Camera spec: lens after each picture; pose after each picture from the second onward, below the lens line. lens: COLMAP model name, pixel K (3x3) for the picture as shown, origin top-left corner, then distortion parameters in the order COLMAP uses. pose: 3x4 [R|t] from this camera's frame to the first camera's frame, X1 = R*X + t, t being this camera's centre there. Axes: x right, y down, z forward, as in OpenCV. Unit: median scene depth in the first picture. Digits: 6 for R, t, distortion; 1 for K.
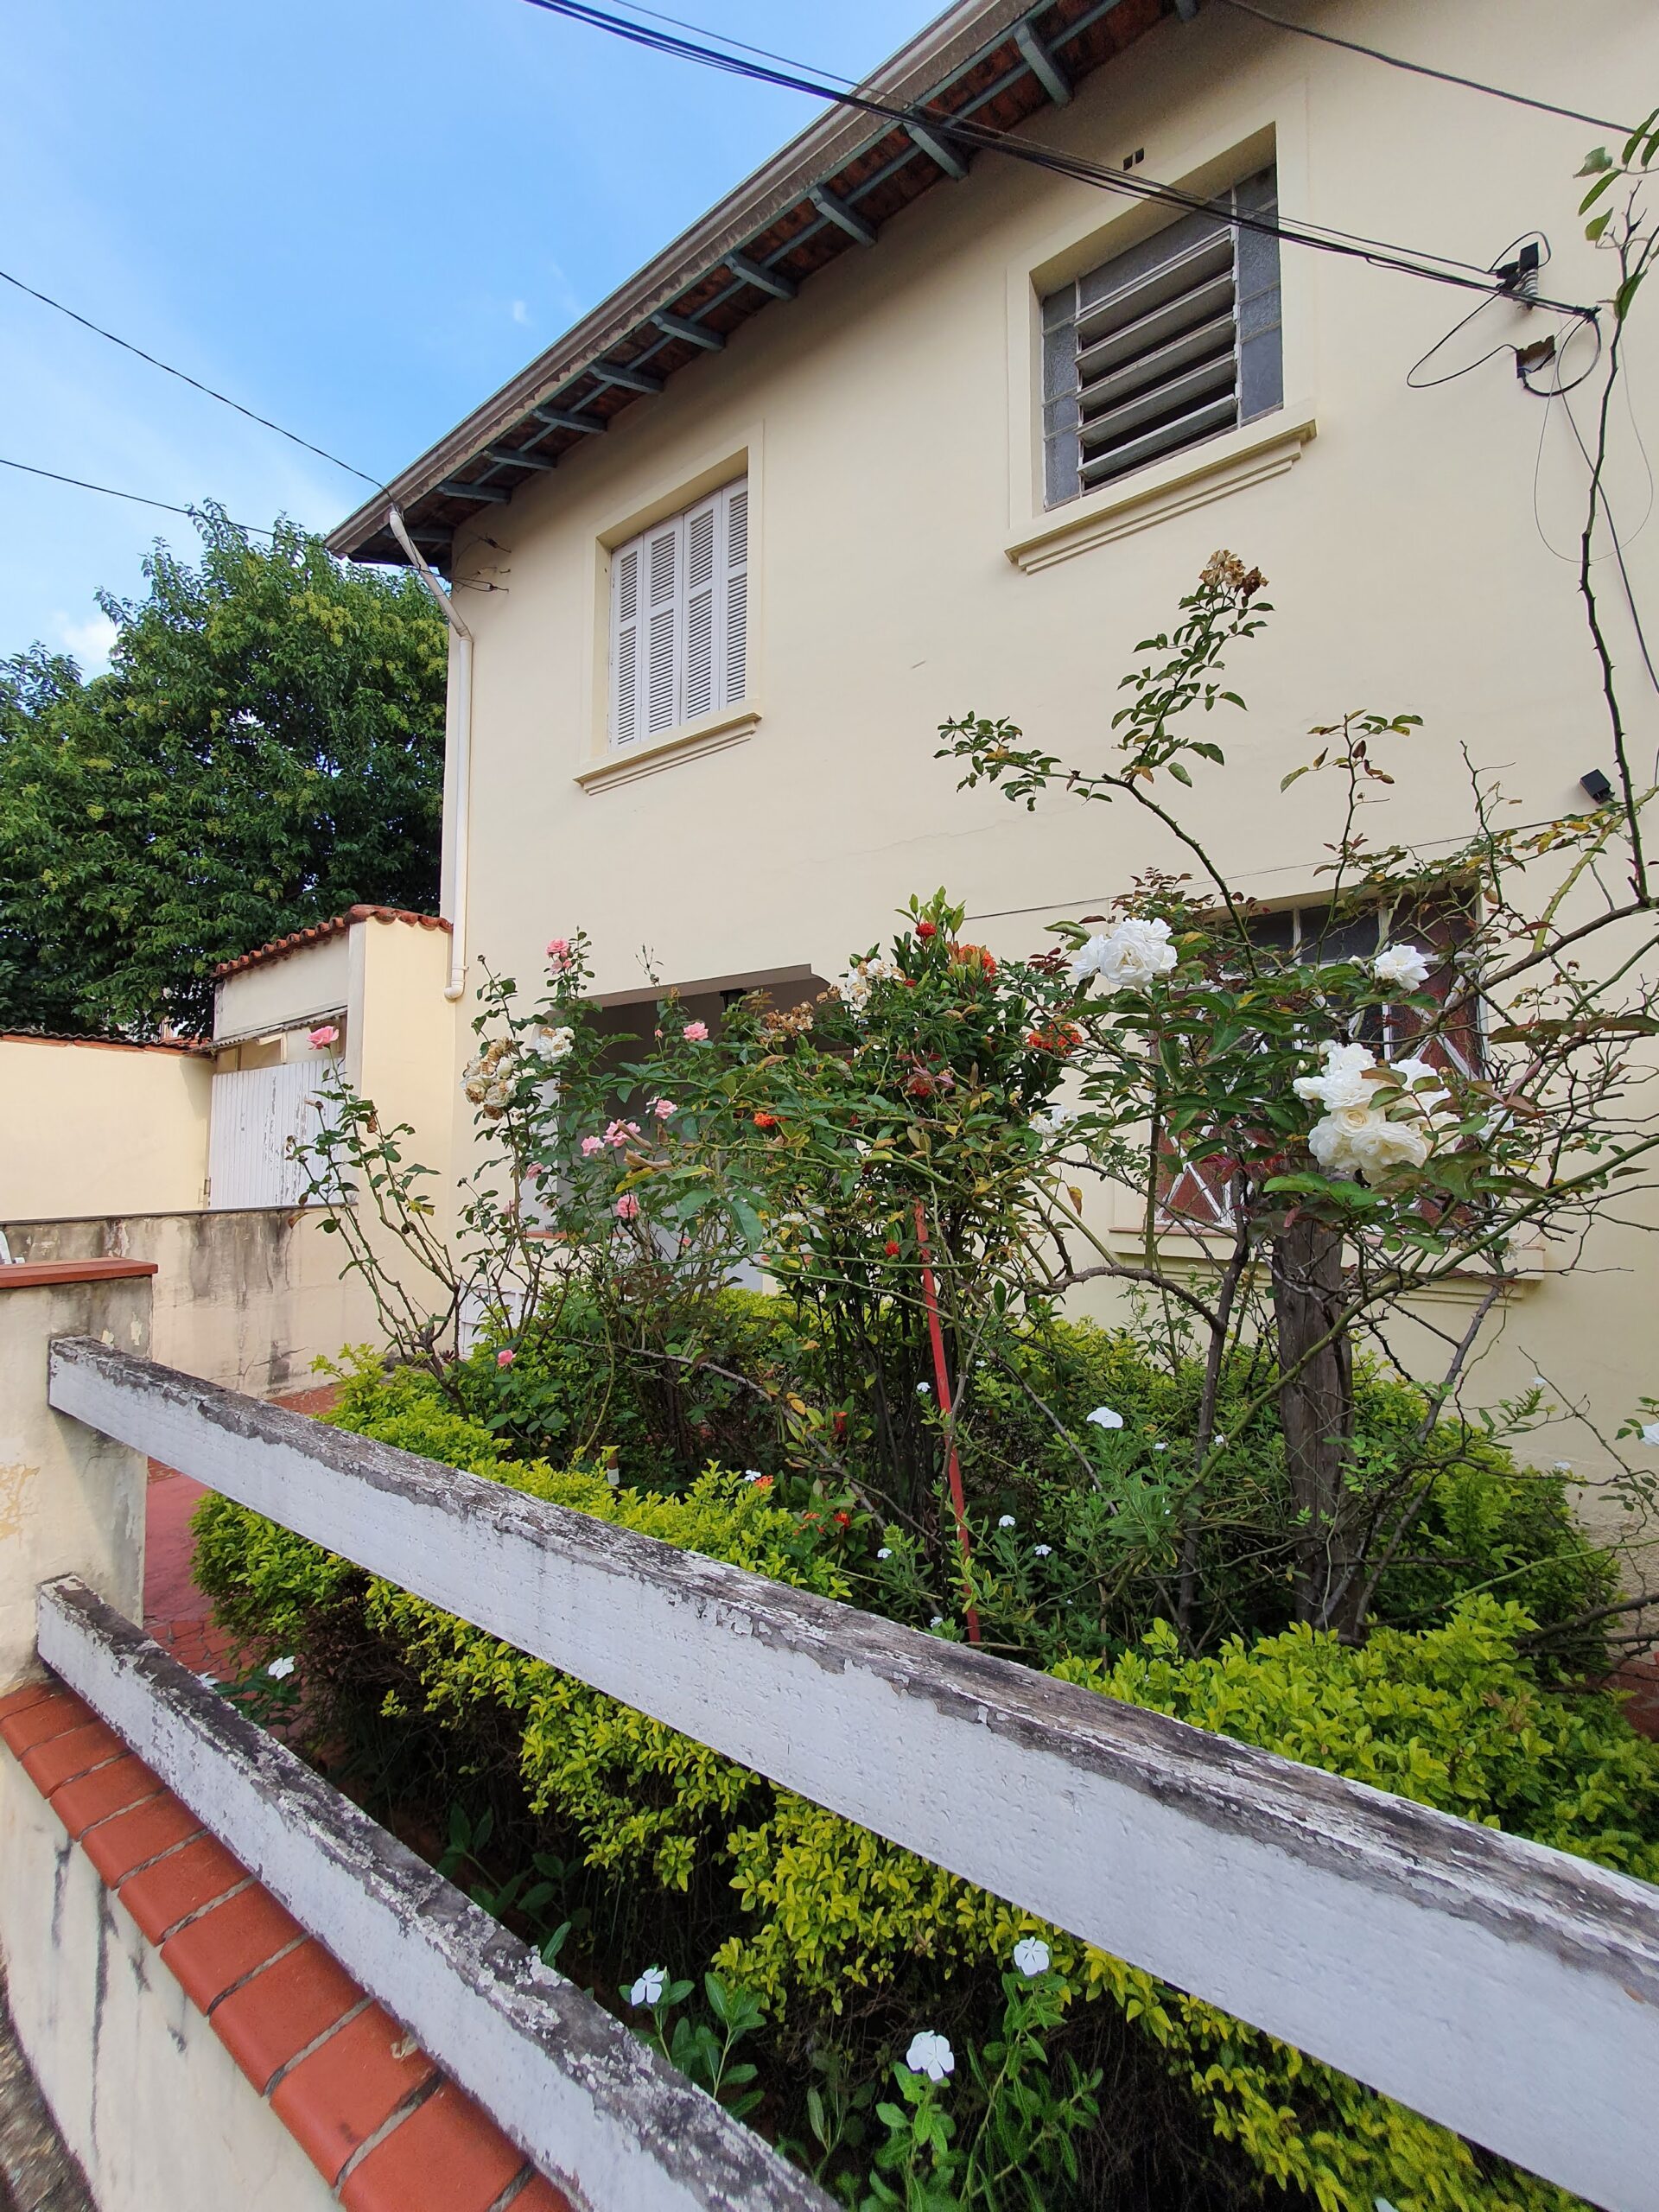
lens RADIAL K [[870.7, 0, 831.2], [0, 870.7, 1095.9], [0, 0, 1]] dist [0.006578, -0.001554]
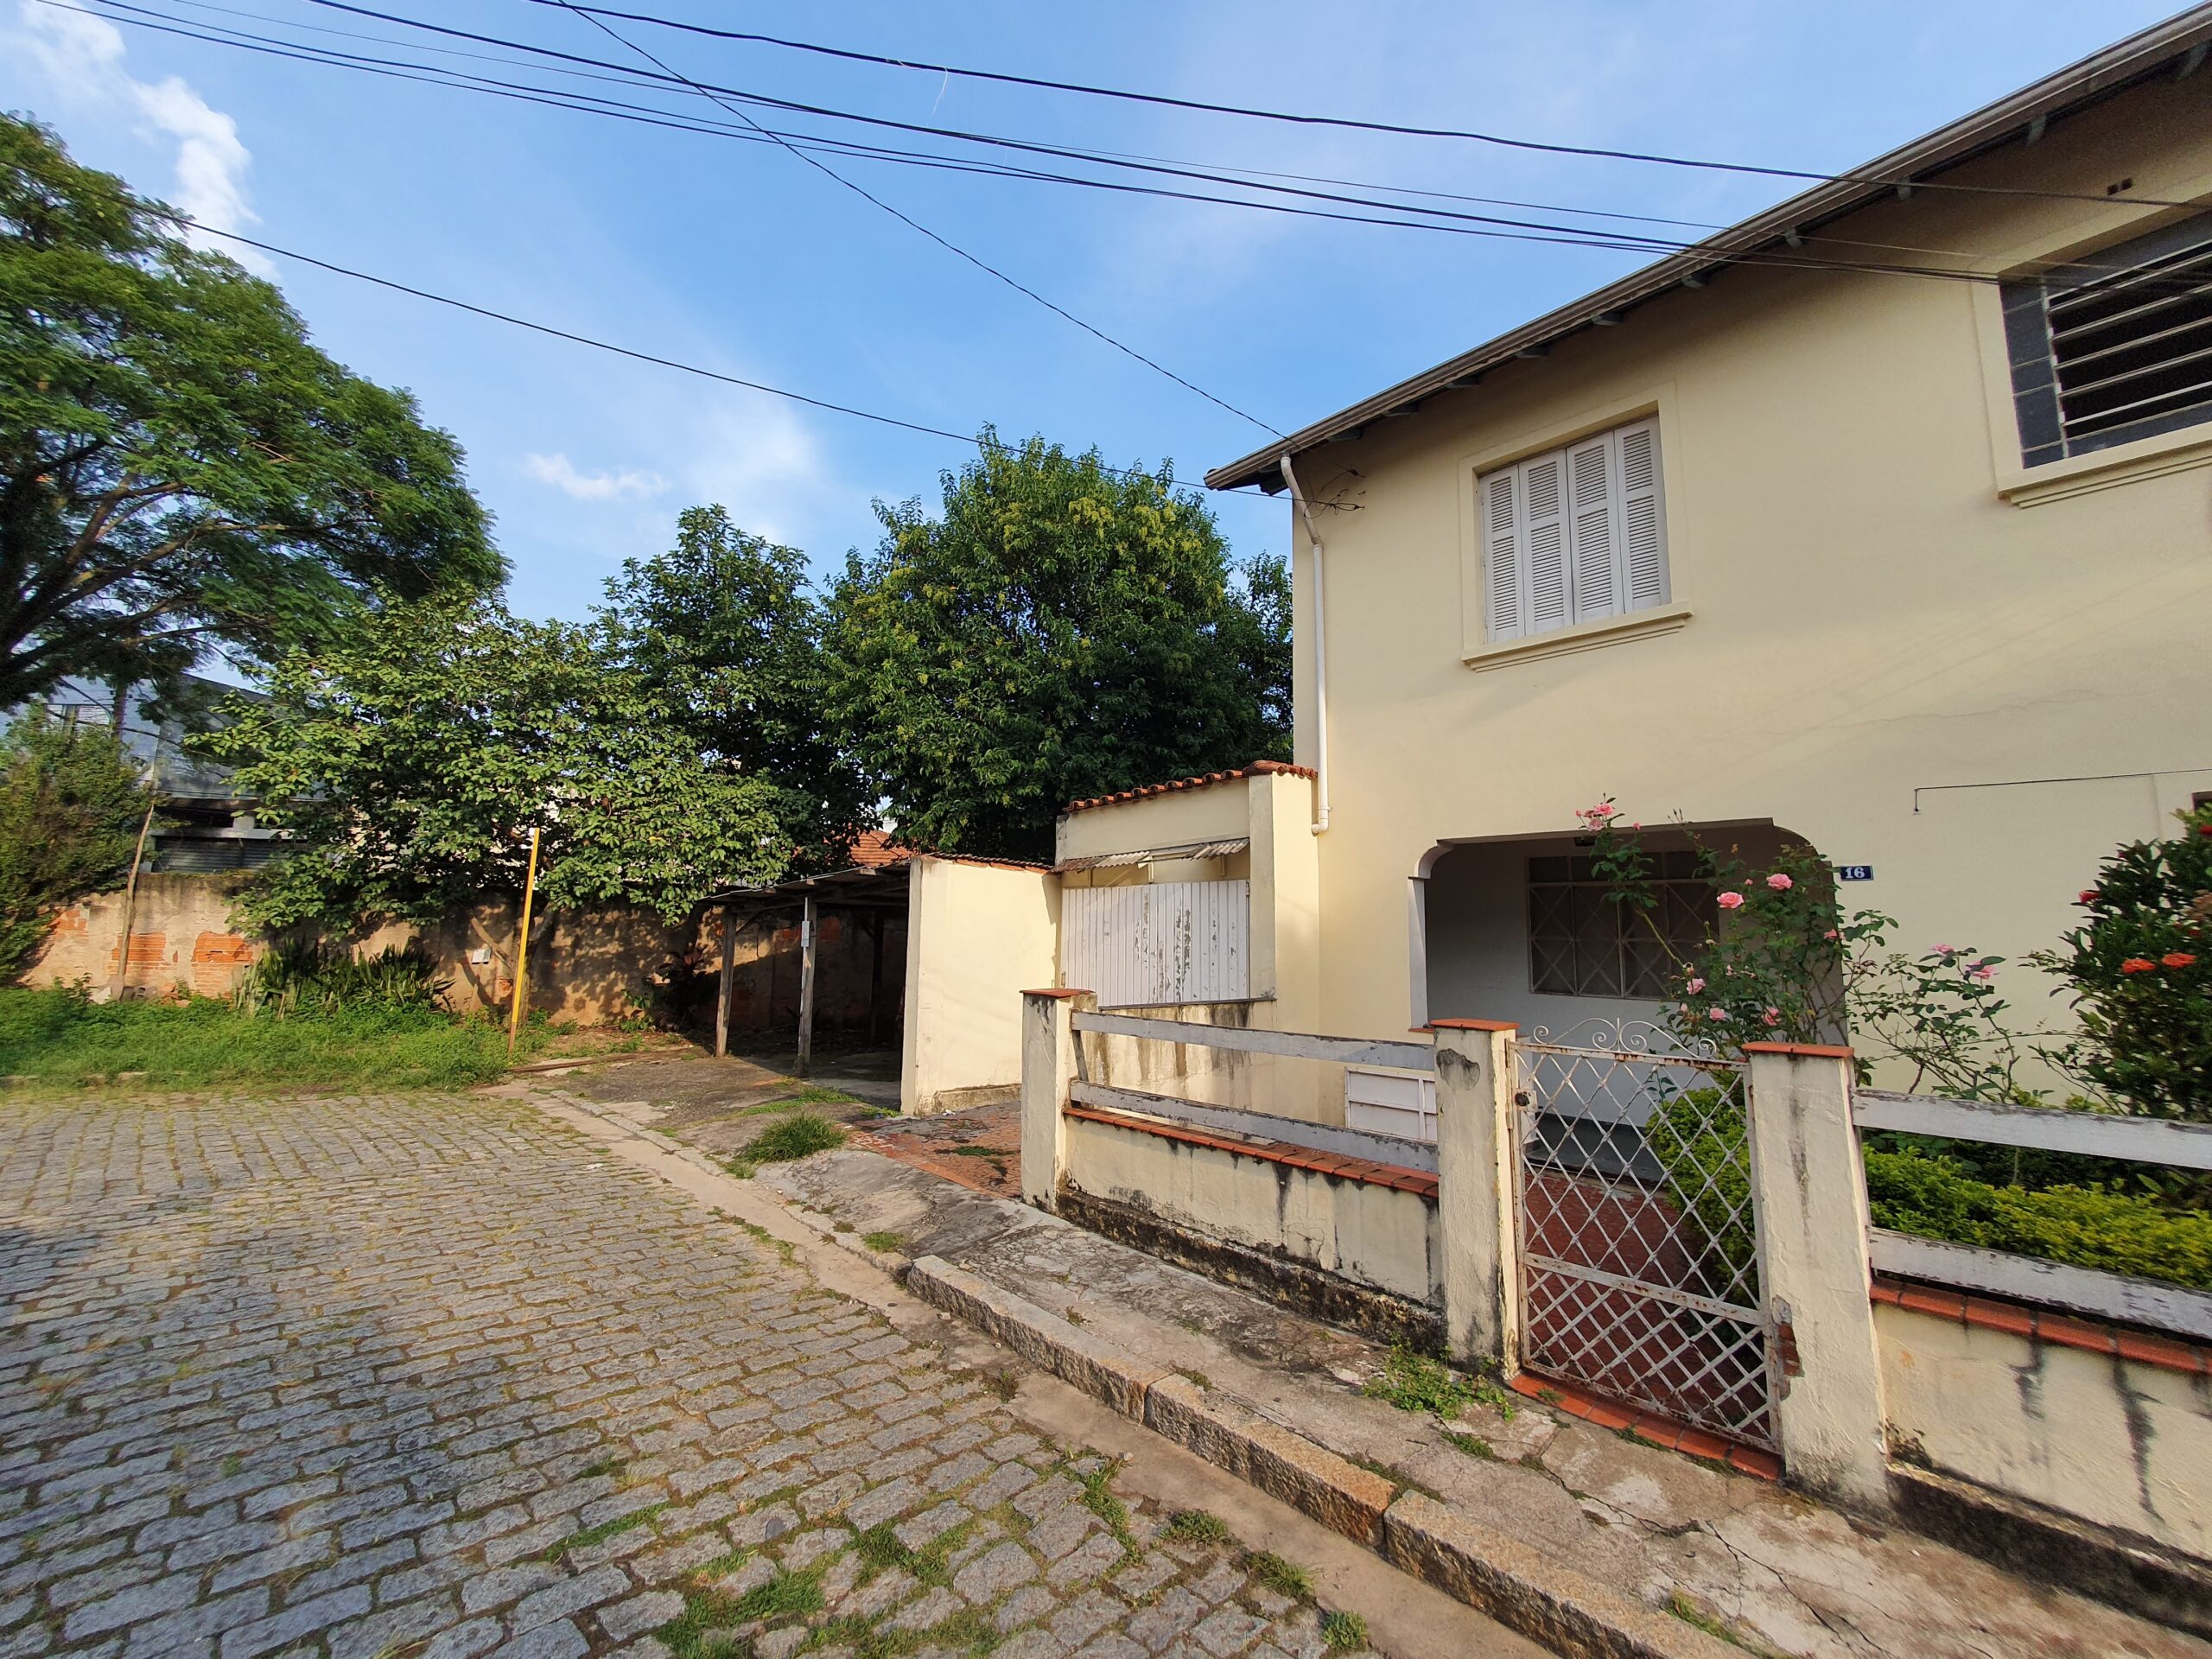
lens RADIAL K [[870.7, 0, 1081.5], [0, 870.7, 839.8], [0, 0, 1]] dist [0.006578, -0.001554]
pose [[0.984423, 0.003367, -0.175786, -0.571104], [-0.014503, 0.997964, -0.062102, -0.021889], [0.175219, 0.063684, 0.982468, -0.278466]]
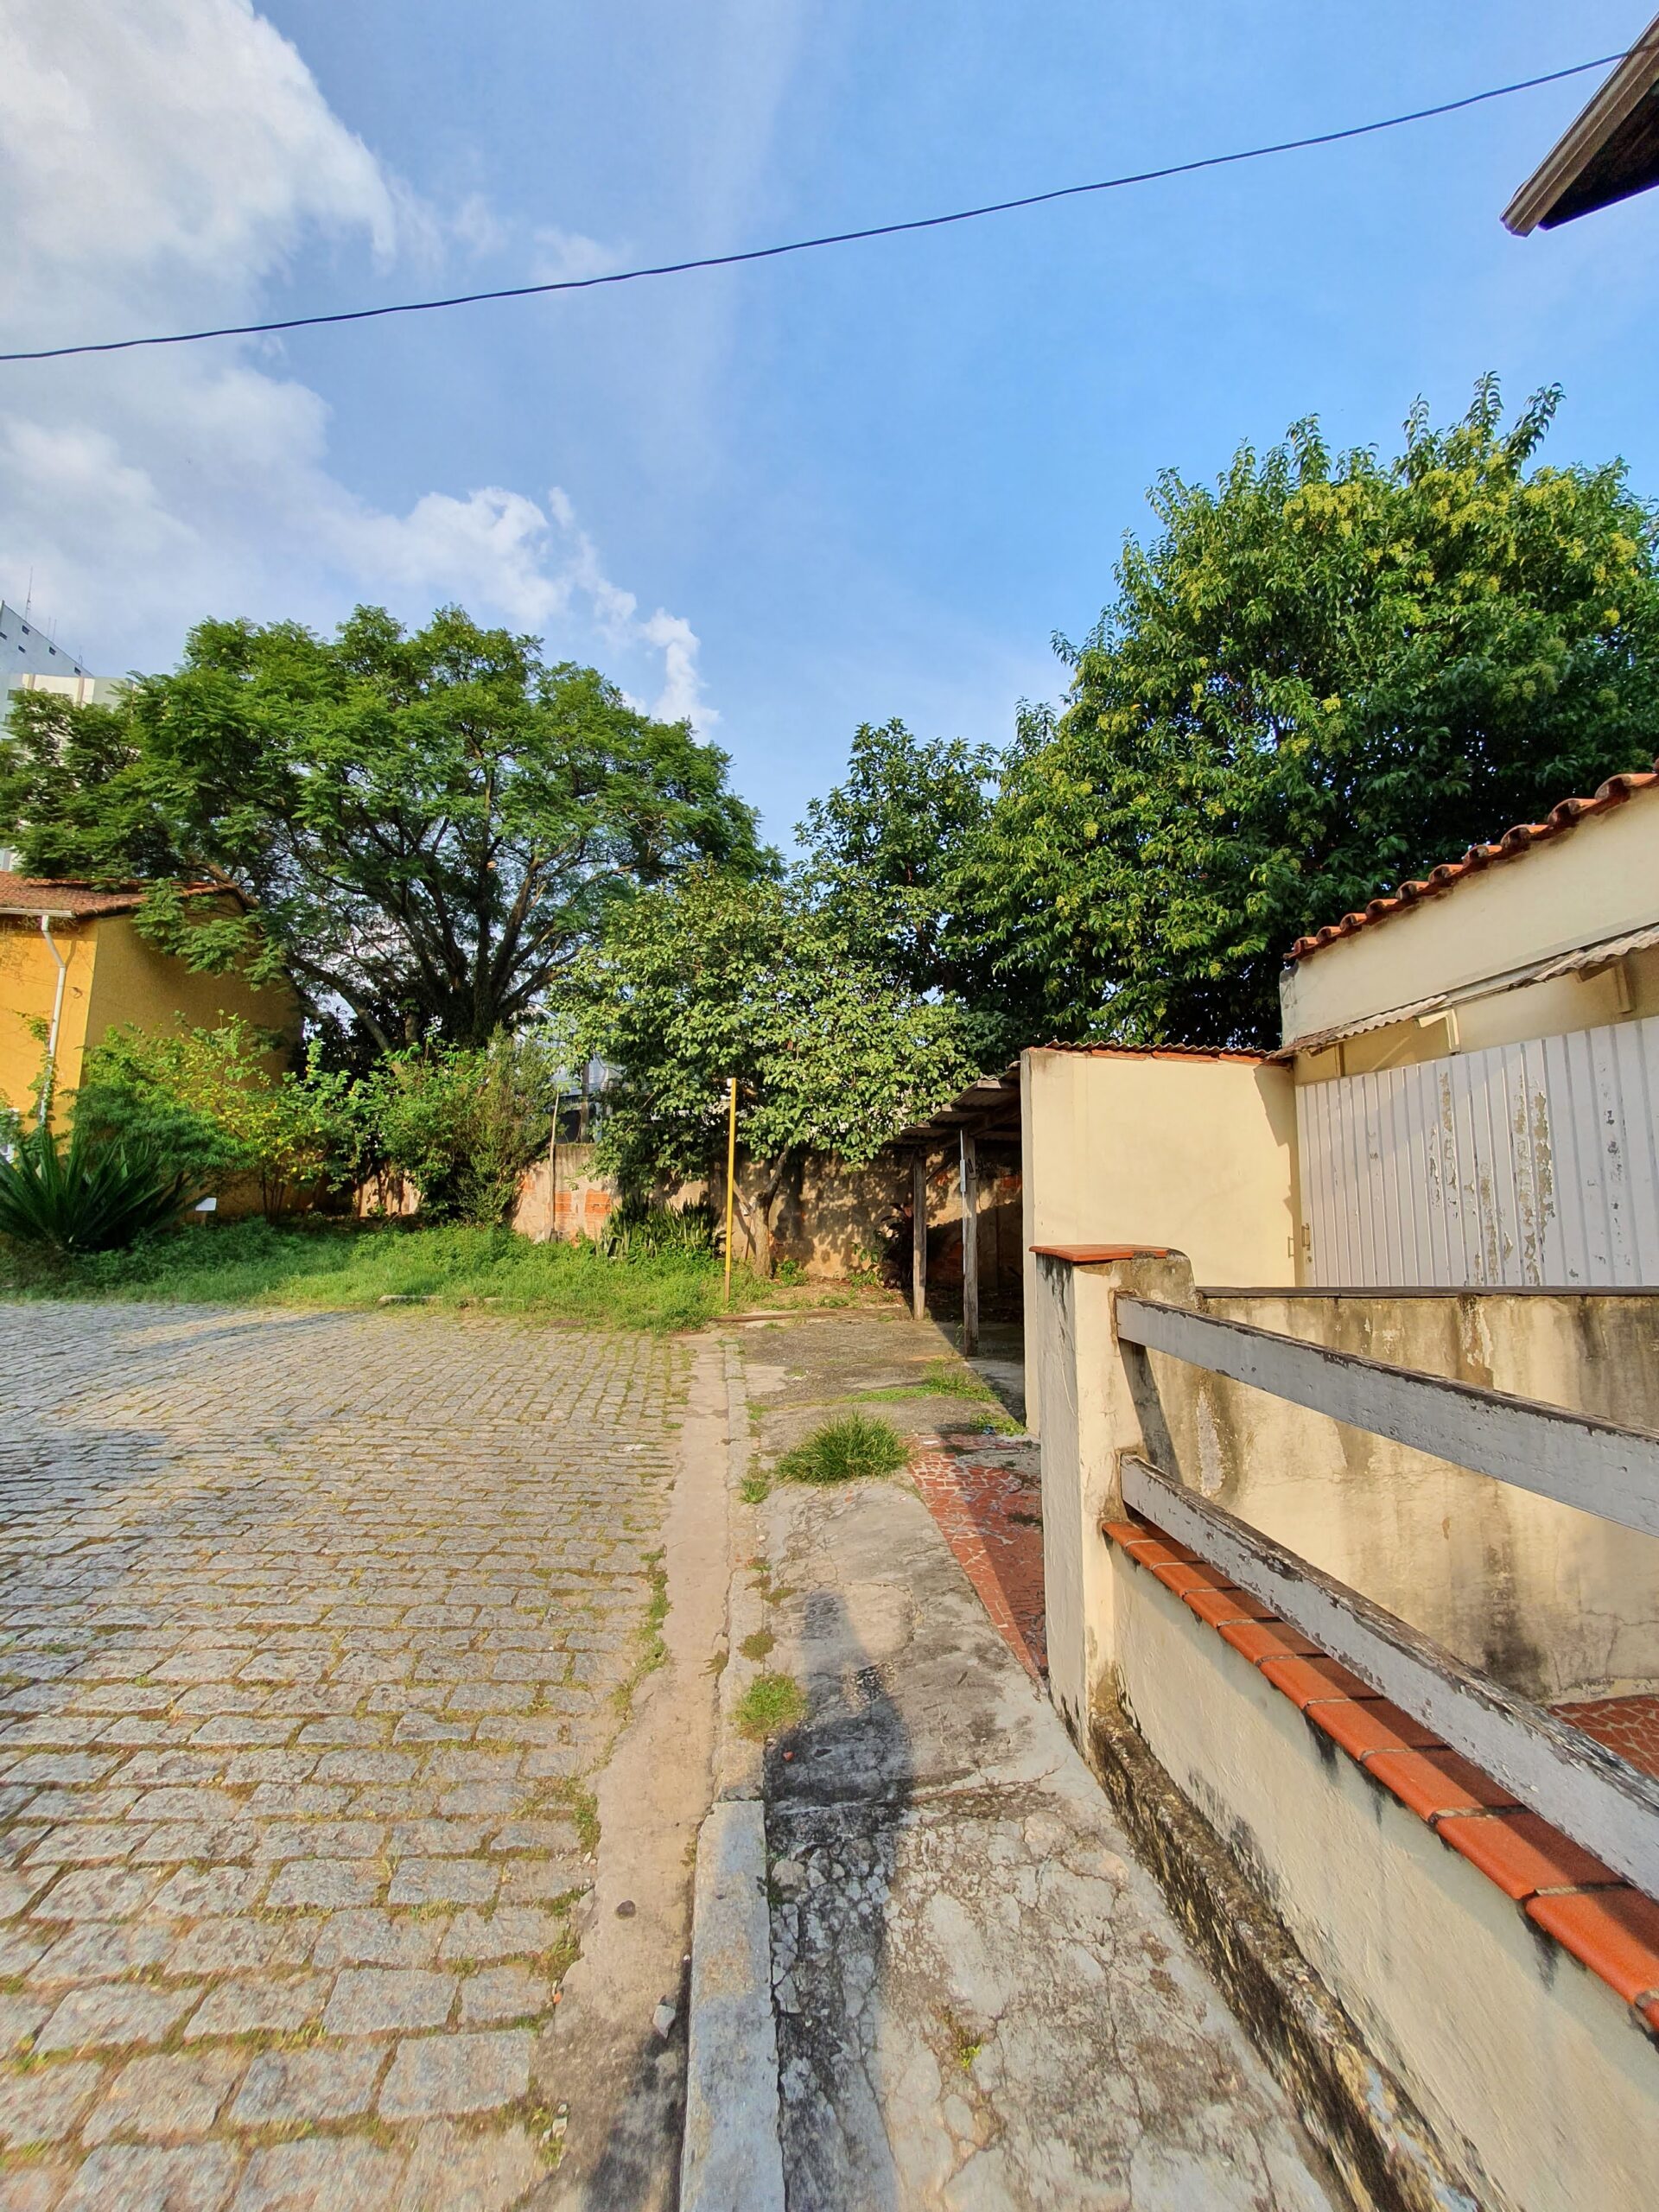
lens RADIAL K [[870.7, 0, 841.3], [0, 870.7, 1087.3], [0, 0, 1]] dist [0.006578, -0.001554]
pose [[0.678150, -0.078711, -0.730697, -0.522436], [0.027501, 0.996270, -0.081796, 0.033324], [0.734409, 0.035375, 0.677785, 0.250956]]
